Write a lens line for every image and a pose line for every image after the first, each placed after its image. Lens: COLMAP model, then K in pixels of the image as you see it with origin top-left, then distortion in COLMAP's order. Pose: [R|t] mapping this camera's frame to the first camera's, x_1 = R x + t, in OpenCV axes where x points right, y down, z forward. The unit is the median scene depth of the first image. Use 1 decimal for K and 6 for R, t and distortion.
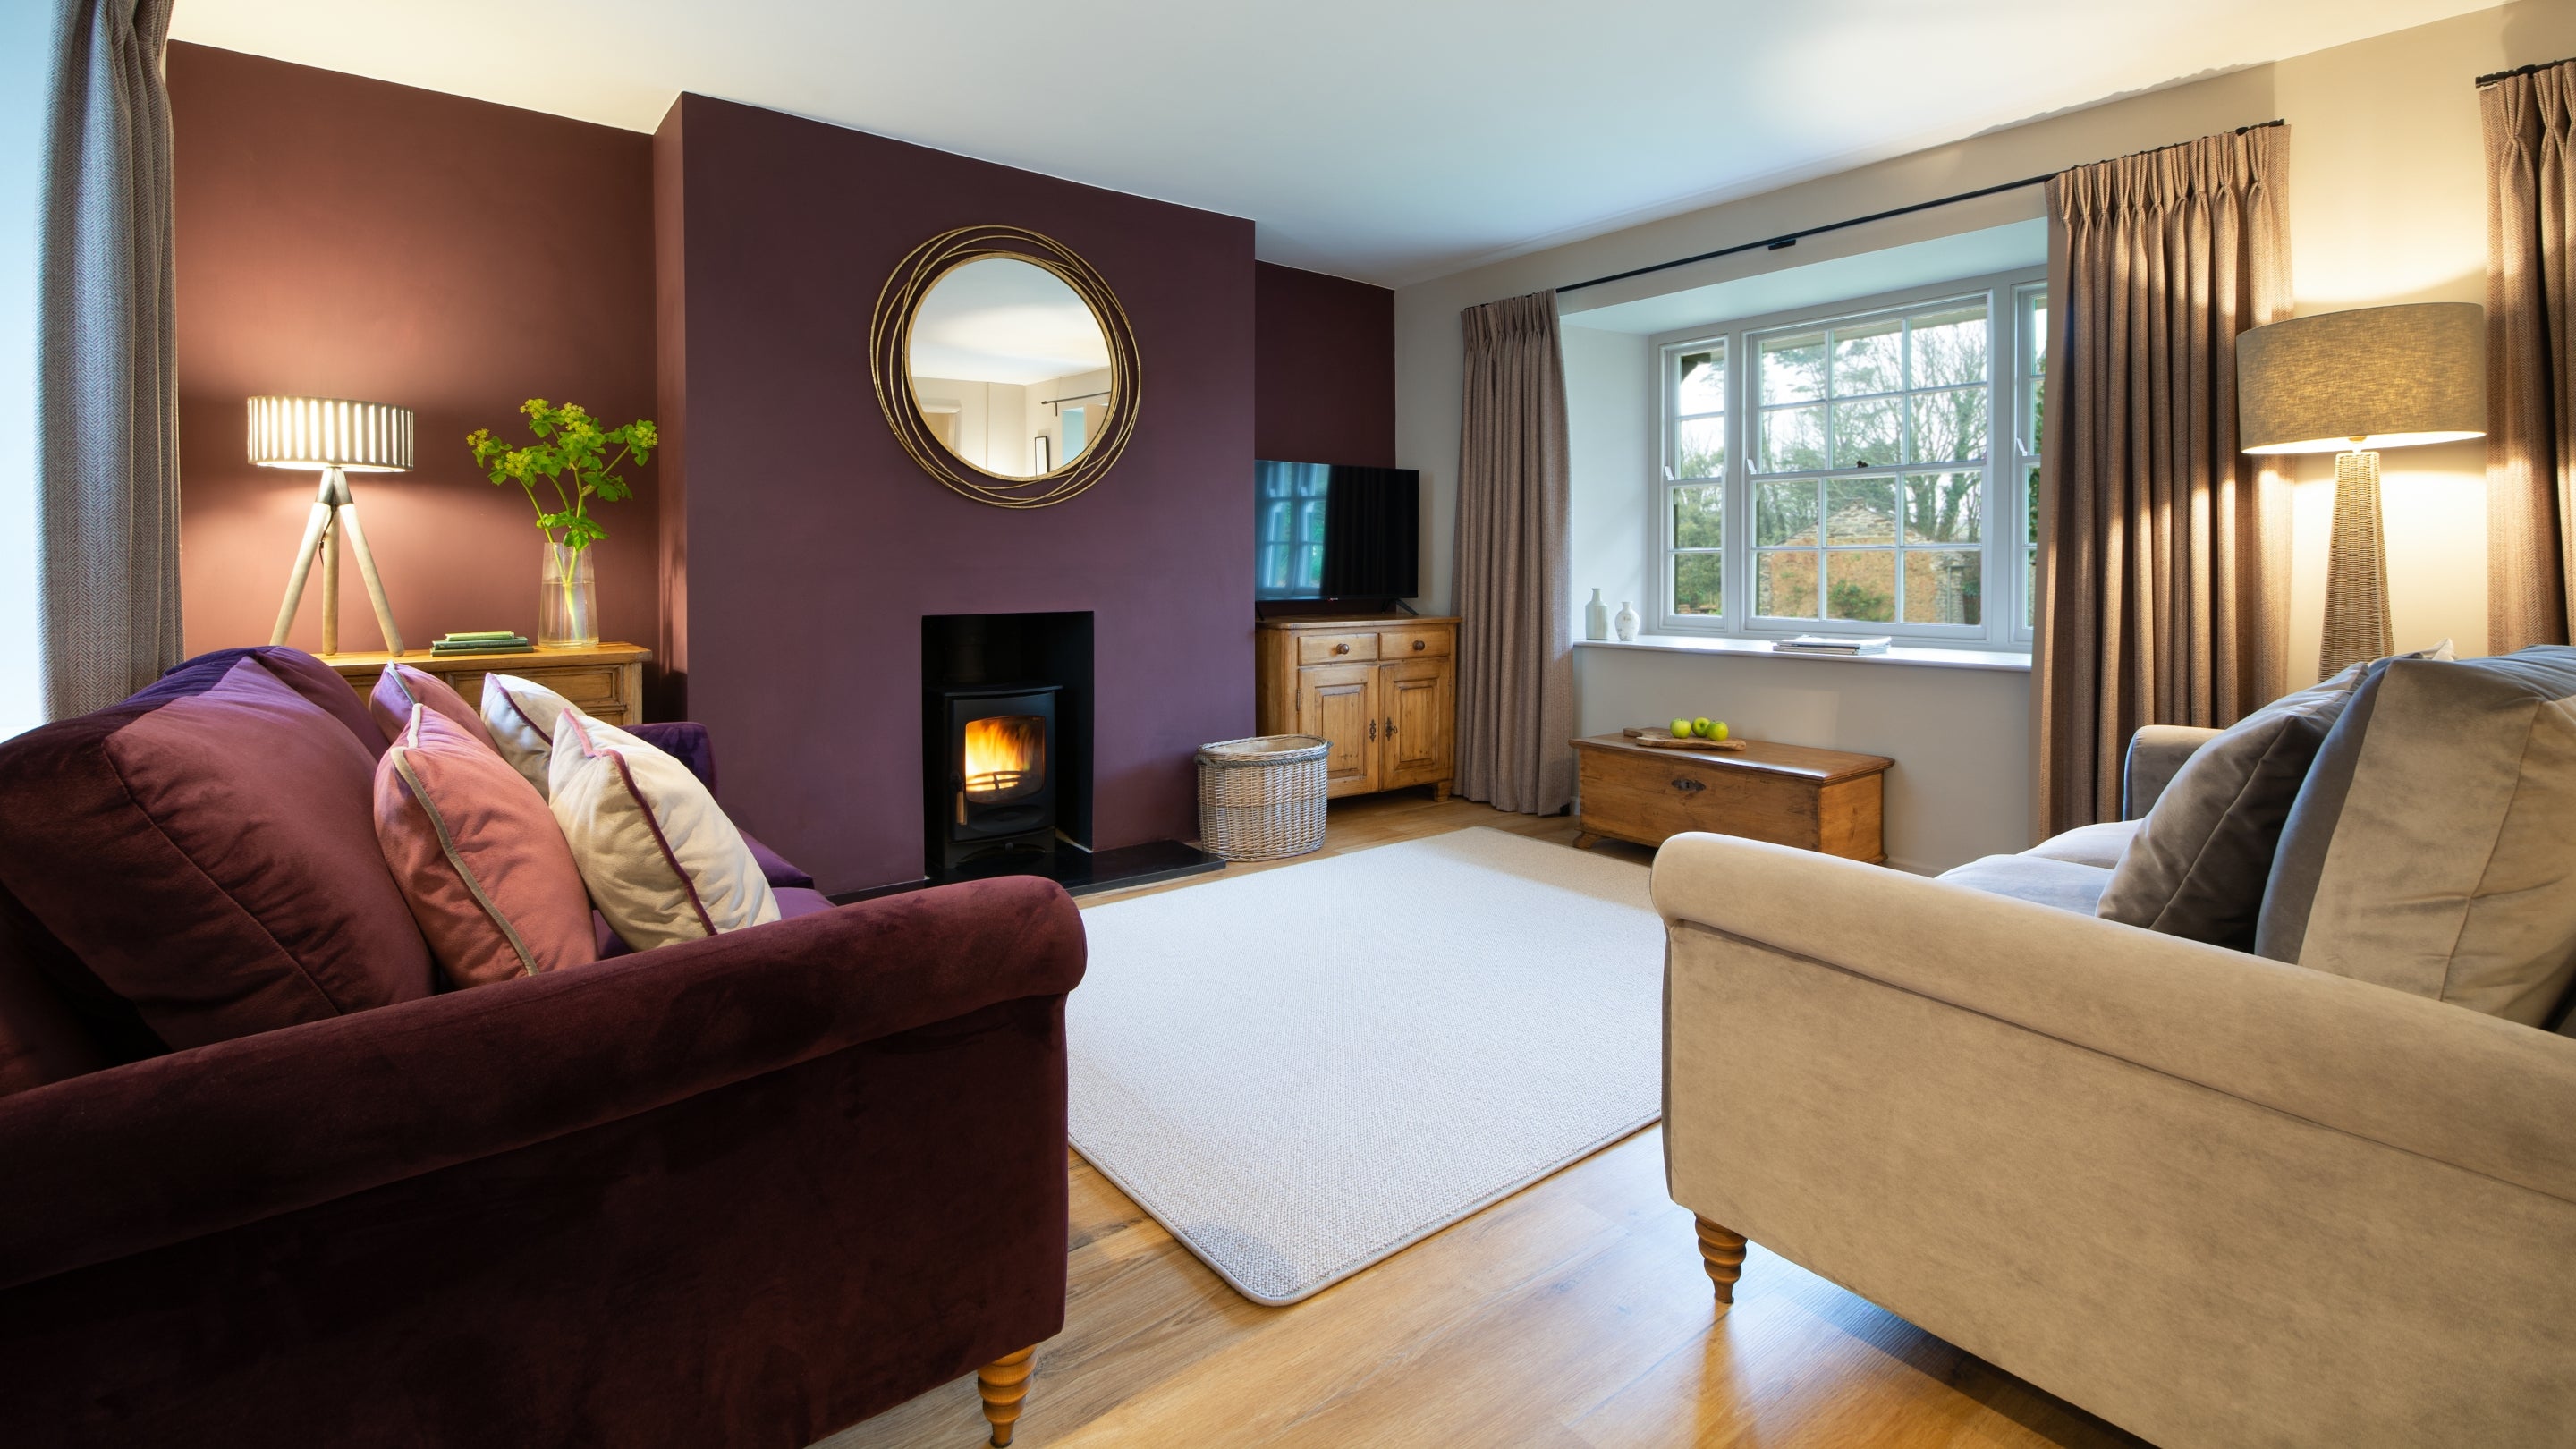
lens RADIAL K [[1148.5, 0, 1282.6], [0, 1148.5, 730.5], [0, 0, 1]] dist [0.003697, -0.000045]
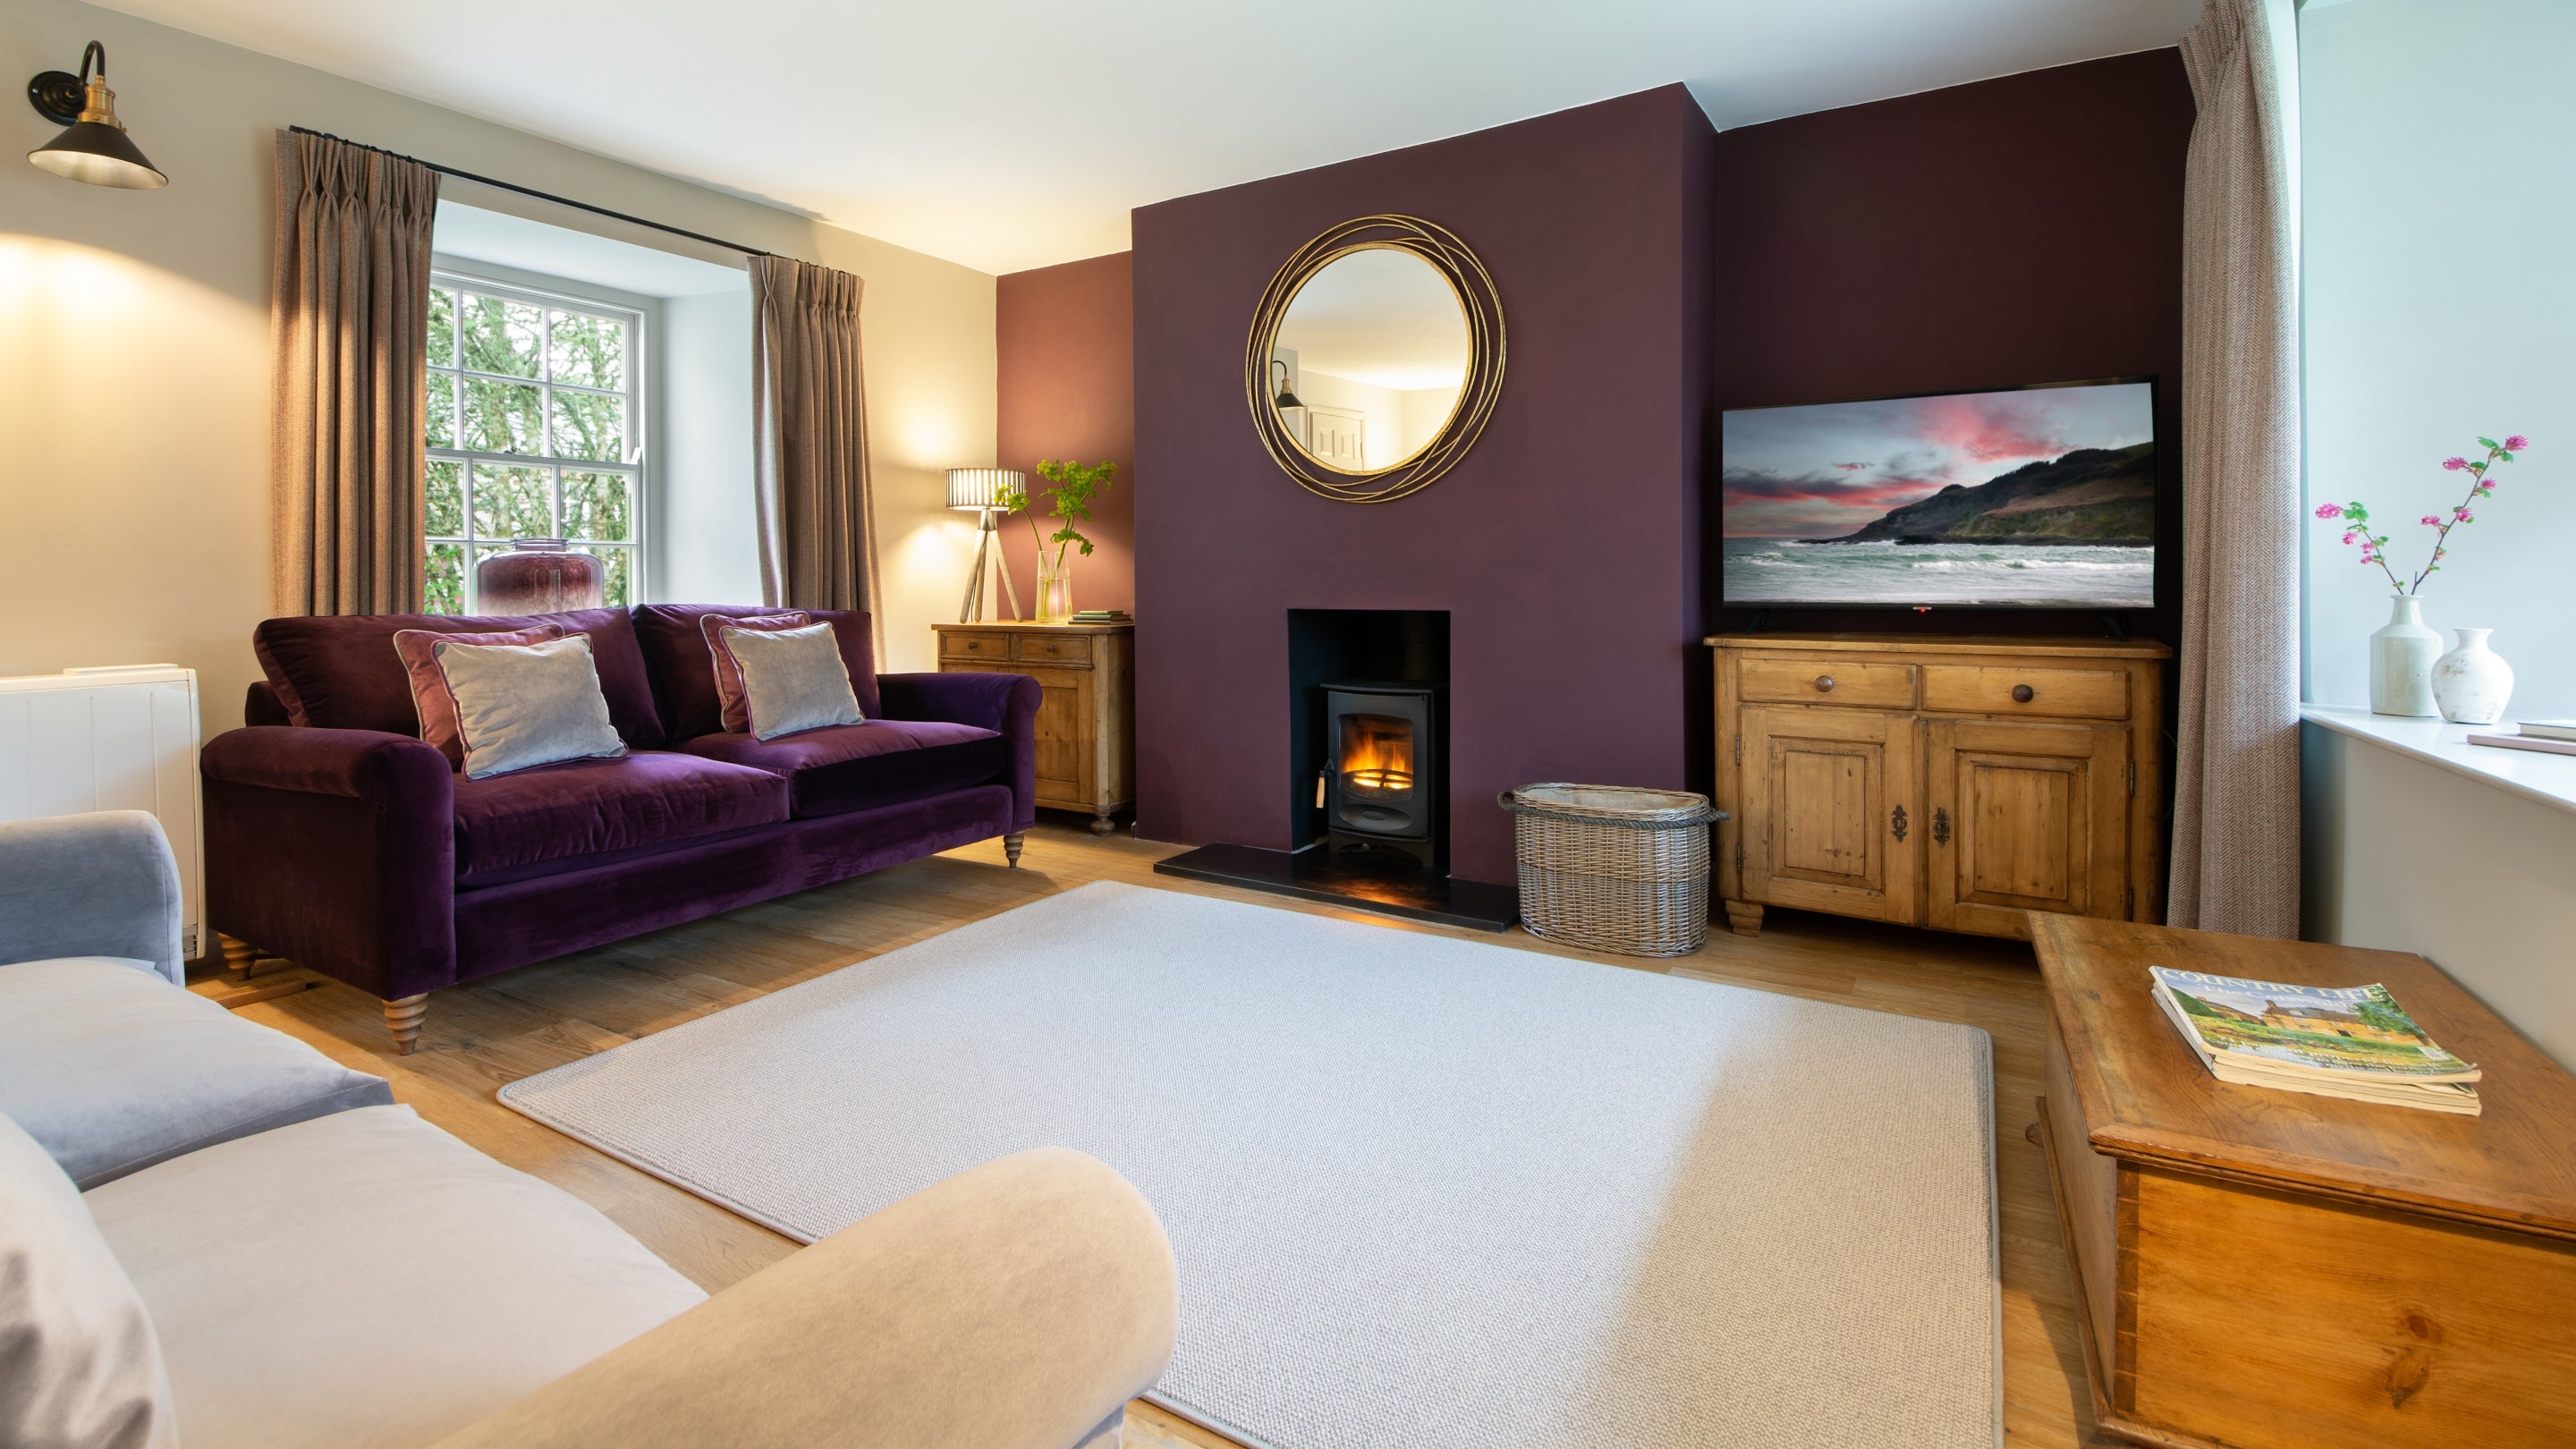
lens RADIAL K [[1148.5, 0, 1278.2], [0, 1148.5, 723.8], [0, 0, 1]] dist [0.003697, -0.000045]
pose [[0.335566, 0.117994, -0.934598, 0.554938], [-0.129988, 0.988433, 0.078118, -0.059240], [0.933005, 0.095273, 0.347023, 0.488485]]
